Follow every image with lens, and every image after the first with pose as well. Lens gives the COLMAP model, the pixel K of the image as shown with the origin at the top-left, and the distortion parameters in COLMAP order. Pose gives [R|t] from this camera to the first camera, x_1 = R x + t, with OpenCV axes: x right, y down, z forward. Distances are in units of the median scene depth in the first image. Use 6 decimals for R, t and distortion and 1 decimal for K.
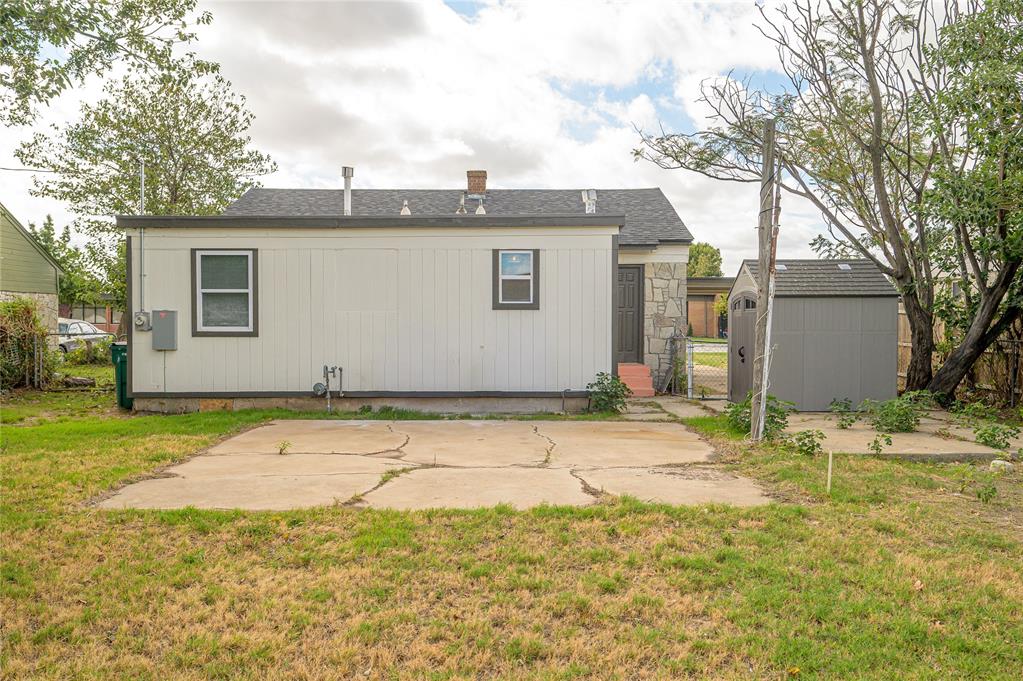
lens RADIAL K [[812.3, 0, 511.7], [0, 812.3, 342.1], [0, 0, 1]] dist [0.007227, 0.000422]
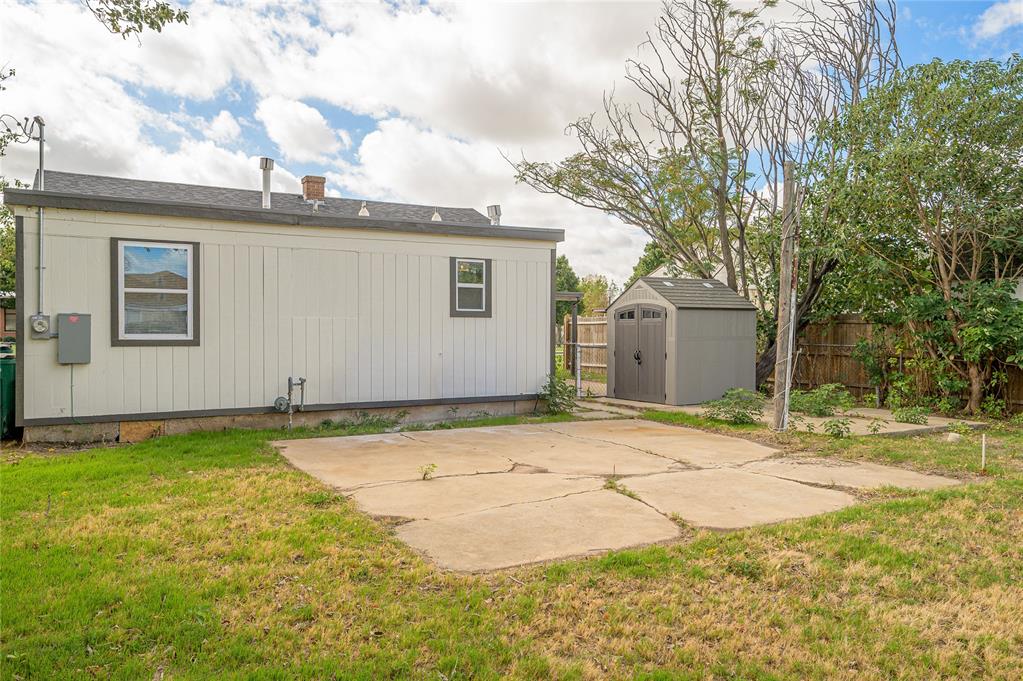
lens RADIAL K [[721.3, 0, 511.5], [0, 721.3, 337.7], [0, 0, 1]] dist [0.010333, -0.000090]
pose [[0.884475, -0.003023, 0.466578, -0.376089], [0.009046, 0.999902, -0.010671, -0.004054], [-0.466500, 0.013659, 0.884416, 0.177222]]
